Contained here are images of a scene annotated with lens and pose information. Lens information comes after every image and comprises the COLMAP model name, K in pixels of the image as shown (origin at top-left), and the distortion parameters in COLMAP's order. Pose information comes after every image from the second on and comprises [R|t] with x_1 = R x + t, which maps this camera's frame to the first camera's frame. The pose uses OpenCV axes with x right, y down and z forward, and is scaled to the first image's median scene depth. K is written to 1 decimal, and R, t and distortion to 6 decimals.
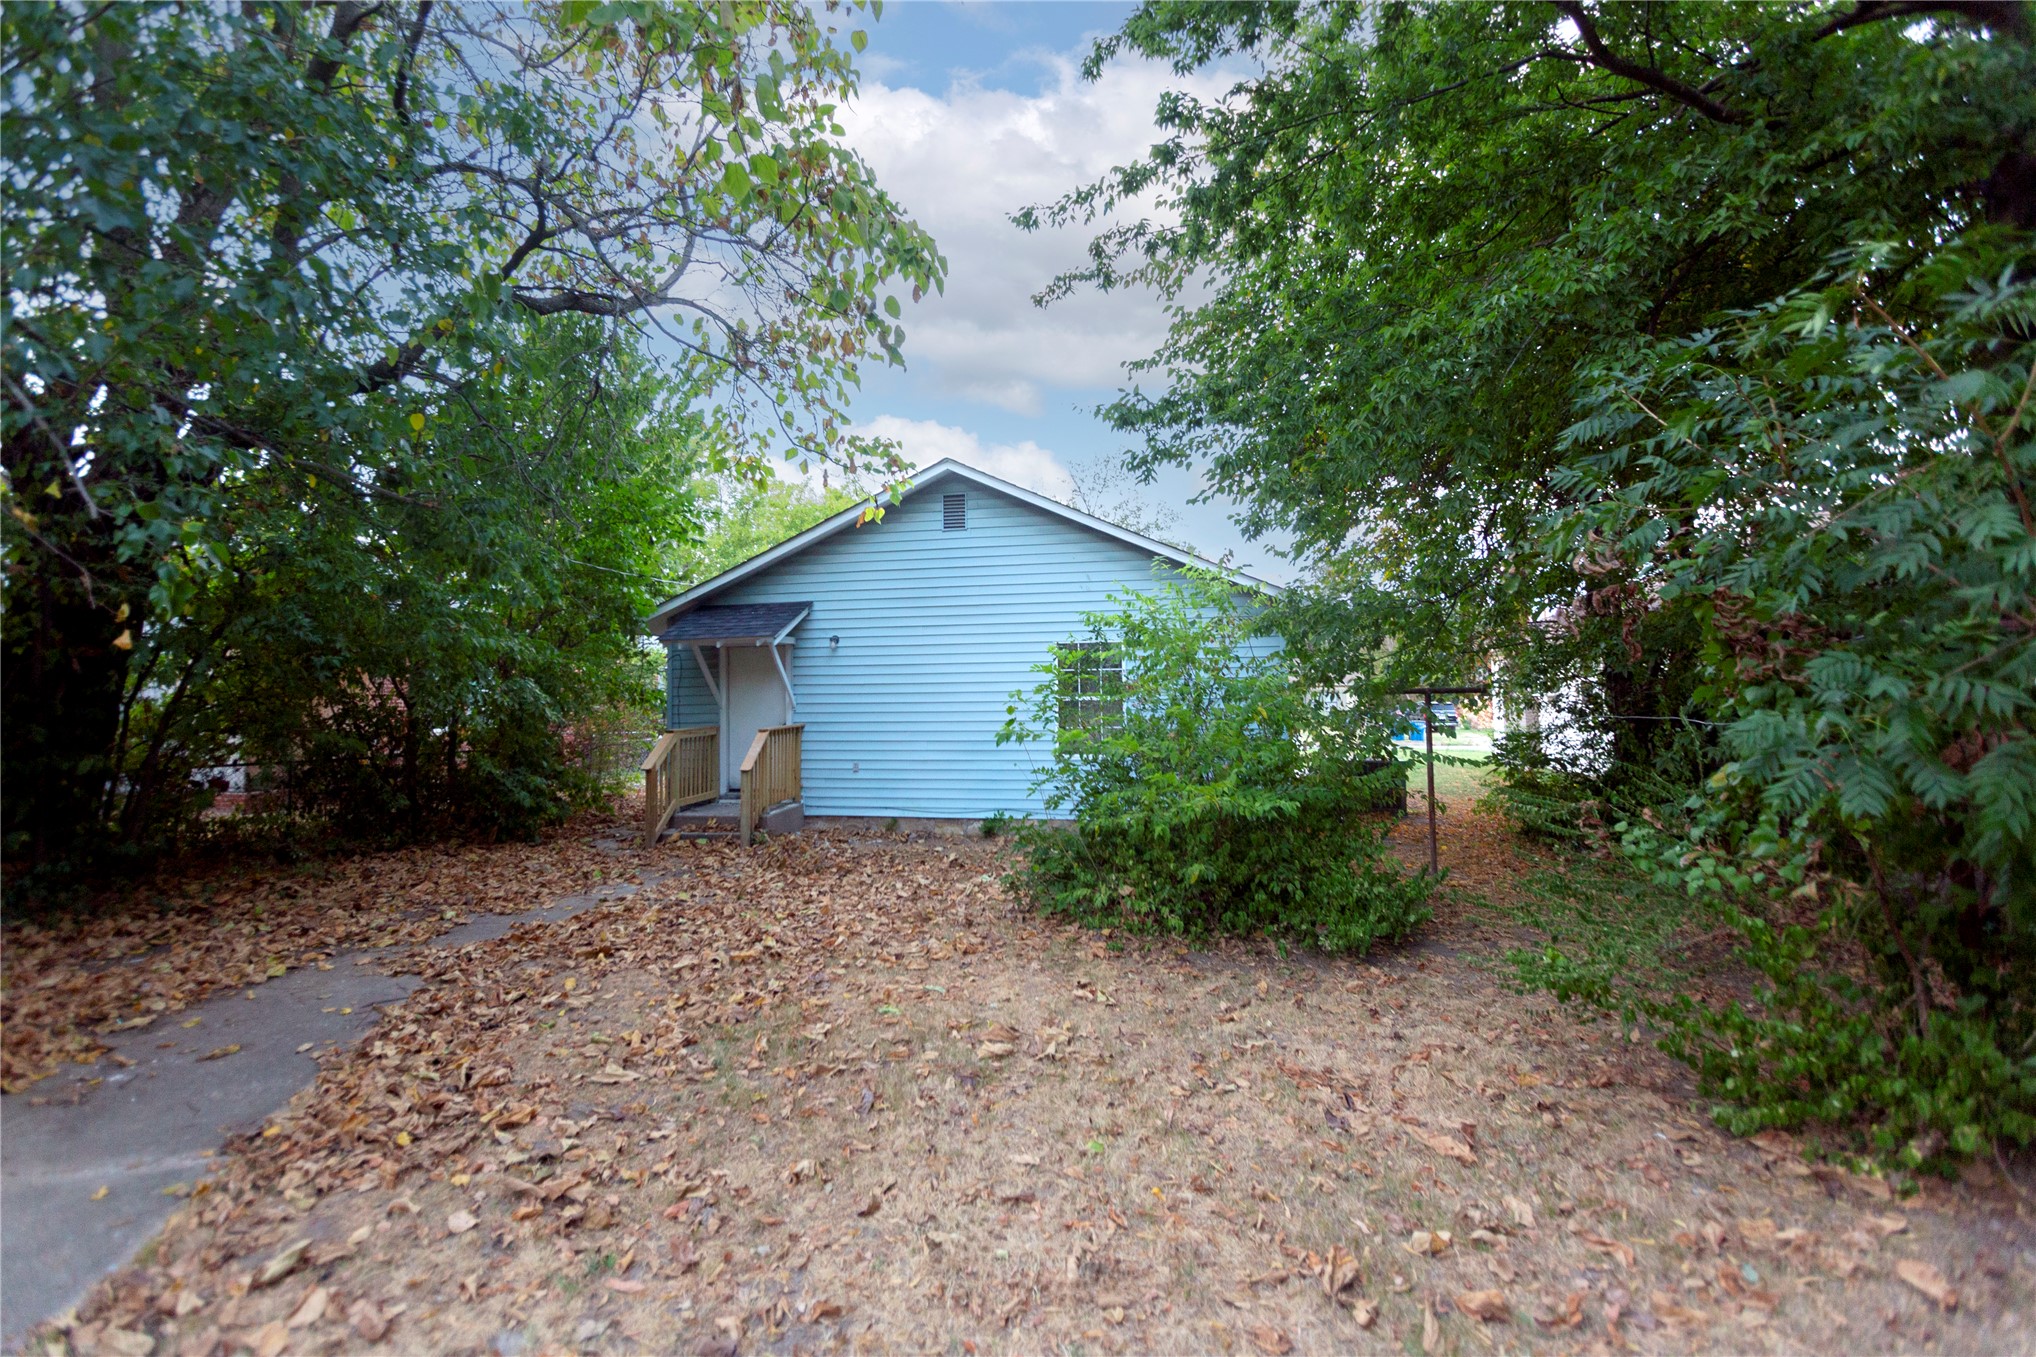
lens RADIAL K [[904.6, 0, 1010.2], [0, 904.6, 680.4], [0, 0, 1]] dist [-0.027044, 0.028950]
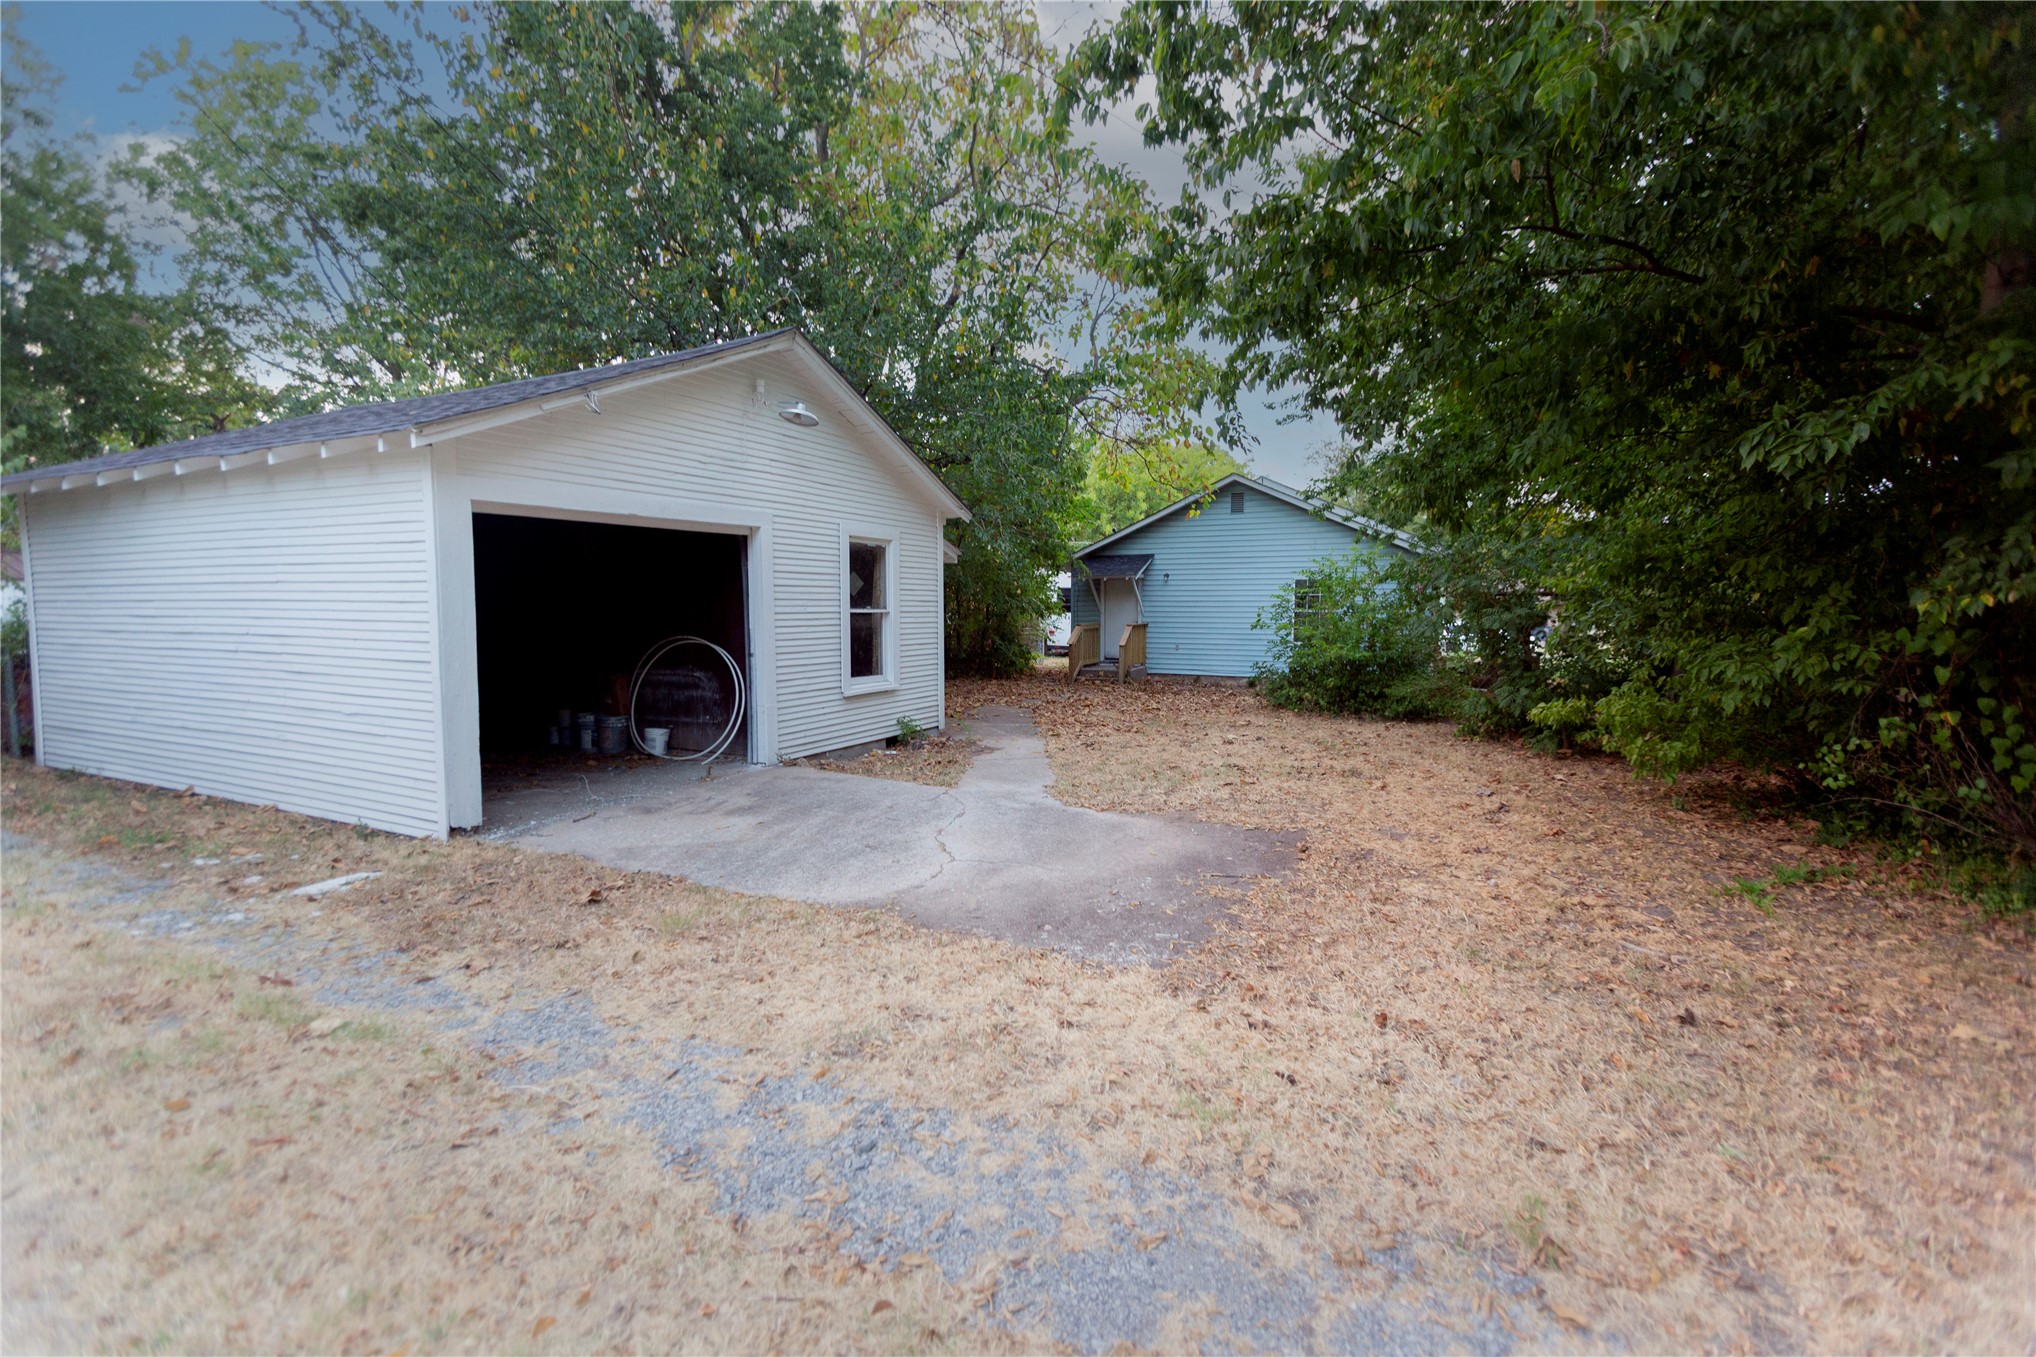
lens RADIAL K [[904.6, 0, 1010.2], [0, 904.6, 680.4], [0, 0, 1]] dist [-0.027044, 0.028950]
pose [[0.953089, 0.036281, -0.300507, 0.057912], [-0.005830, 0.994807, 0.101615, -0.019381], [0.302633, -0.095096, 0.948351, -0.838344]]
